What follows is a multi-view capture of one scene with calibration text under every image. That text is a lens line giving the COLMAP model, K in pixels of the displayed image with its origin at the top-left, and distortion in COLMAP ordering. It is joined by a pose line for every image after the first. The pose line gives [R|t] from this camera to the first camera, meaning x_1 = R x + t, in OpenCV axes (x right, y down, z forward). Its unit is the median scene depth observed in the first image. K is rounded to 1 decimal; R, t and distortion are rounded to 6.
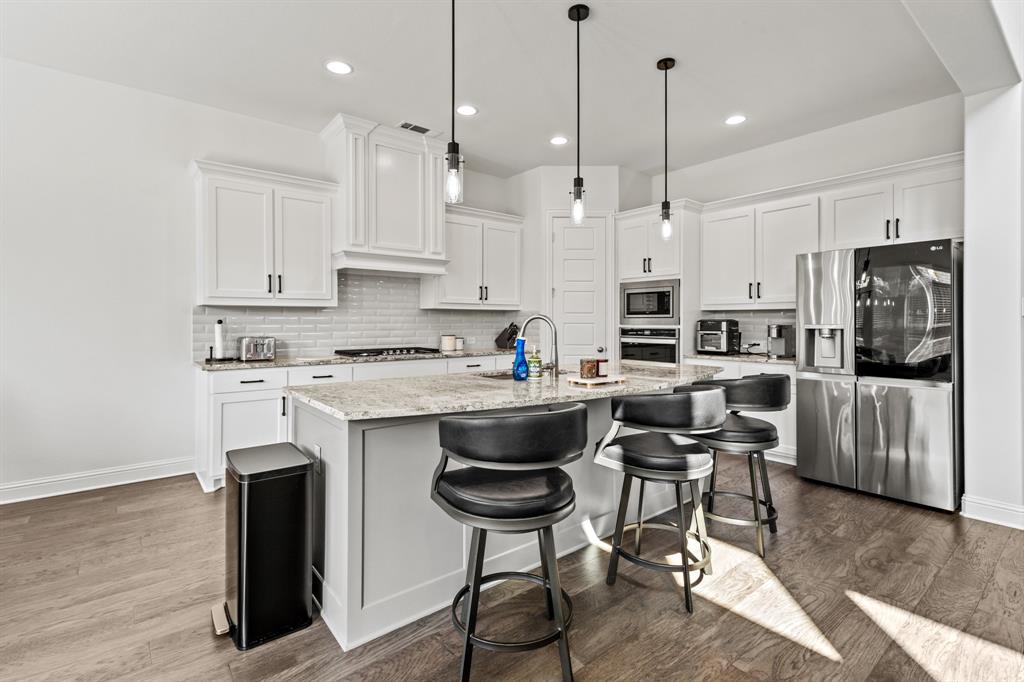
lens RADIAL K [[480.5, 0, 528.2], [0, 480.5, 322.9], [0, 0, 1]] dist [0.000713, -0.000198]
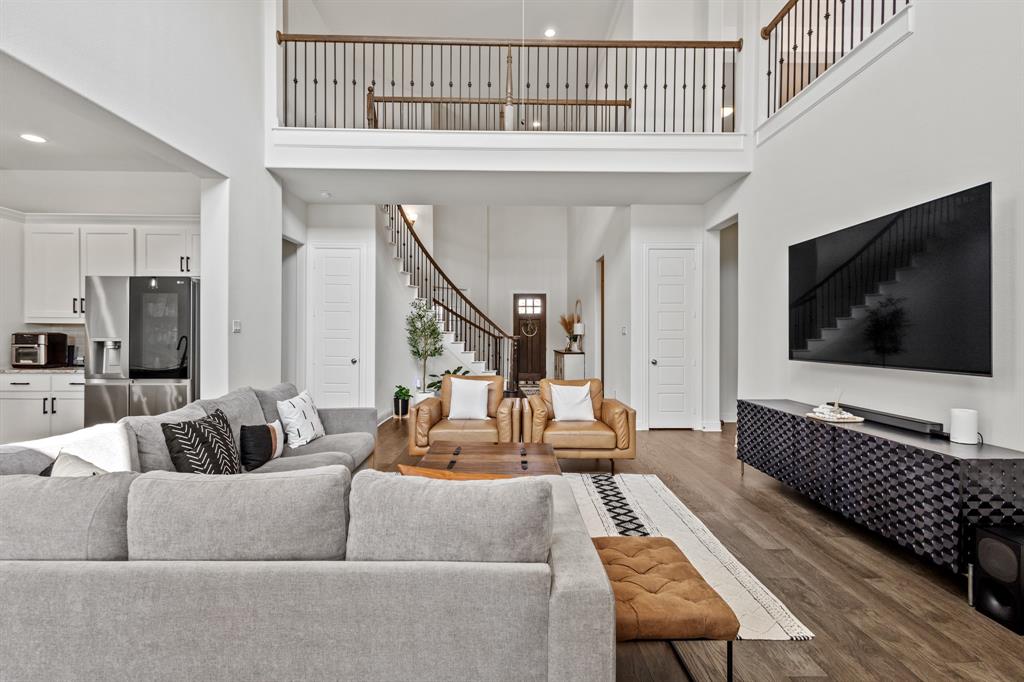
lens RADIAL K [[462.7, 0, 512.0], [0, 462.7, 341.0], [0, 0, 1]] dist [0.001679, -0.000092]
pose [[0.625097, -0.006600, 0.780519, 0.265249], [-0.002425, 0.999943, 0.010397, -0.002087], [-0.780543, -0.008392, 0.625046, -0.375089]]
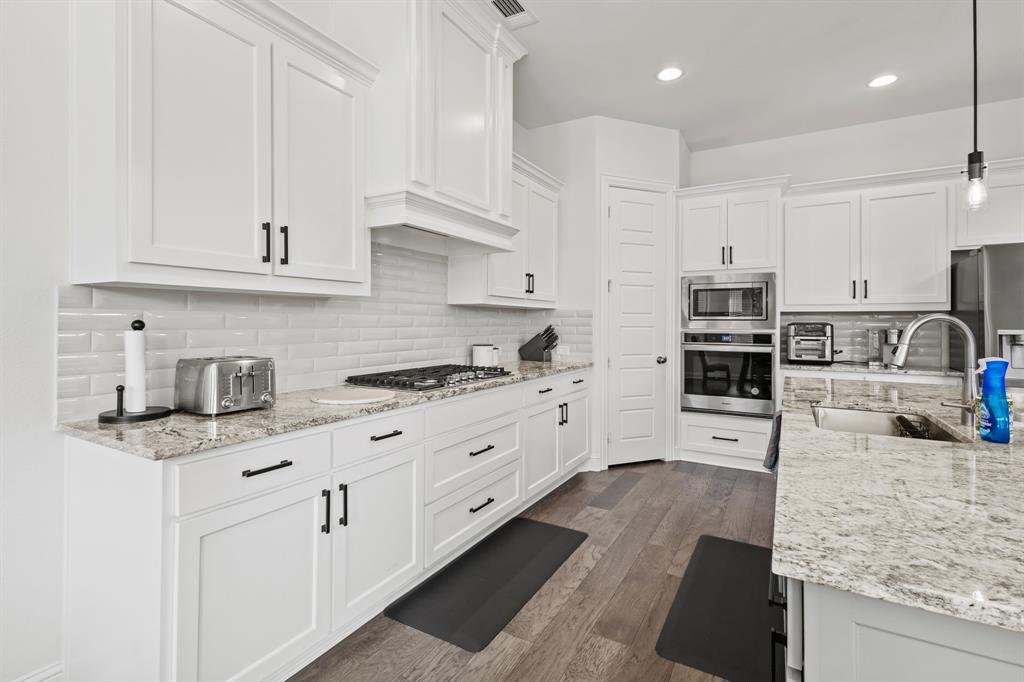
lens RADIAL K [[473.3, 0, 516.1], [0, 473.3, 322.4], [0, 0, 1]] dist [0.003022, 0.000356]
pose [[0.937585, 0.003706, 0.347736, -0.396756], [-0.002319, 0.999988, -0.004404, -0.002751], [-0.347748, 0.003323, 0.937582, 0.411875]]
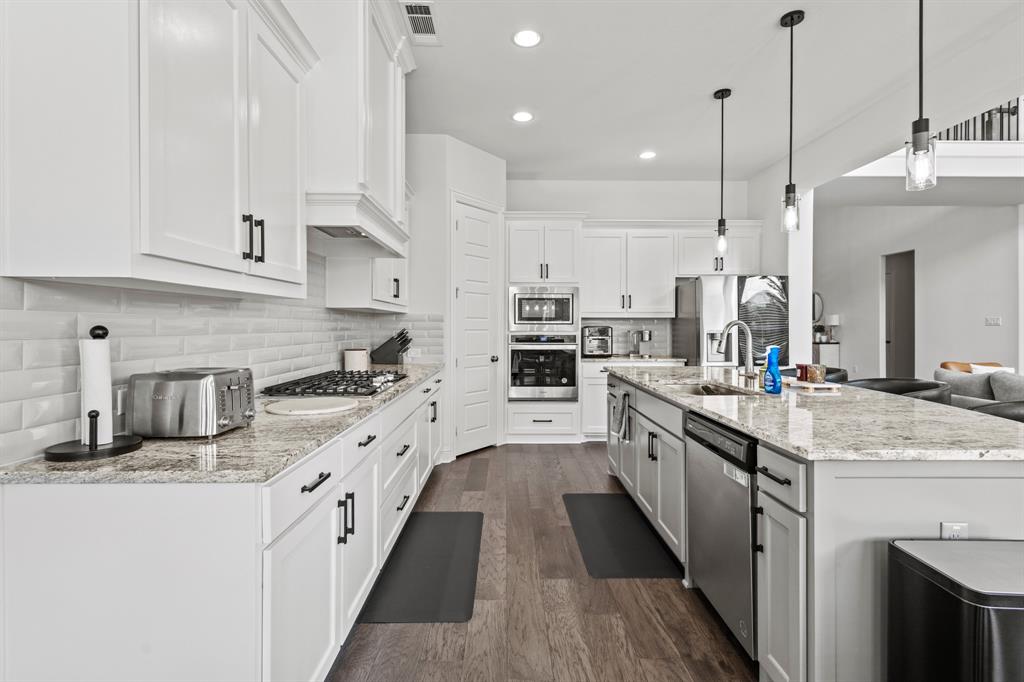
lens RADIAL K [[468.0, 0, 511.4], [0, 468.0, 331.7], [0, 0, 1]] dist [0.002190, 0.000330]
pose [[0.631065, -0.008361, 0.775685, -0.595039], [0.002859, 0.999960, 0.008453, -0.003453], [-0.775725, -0.003117, 0.631064, 0.485353]]
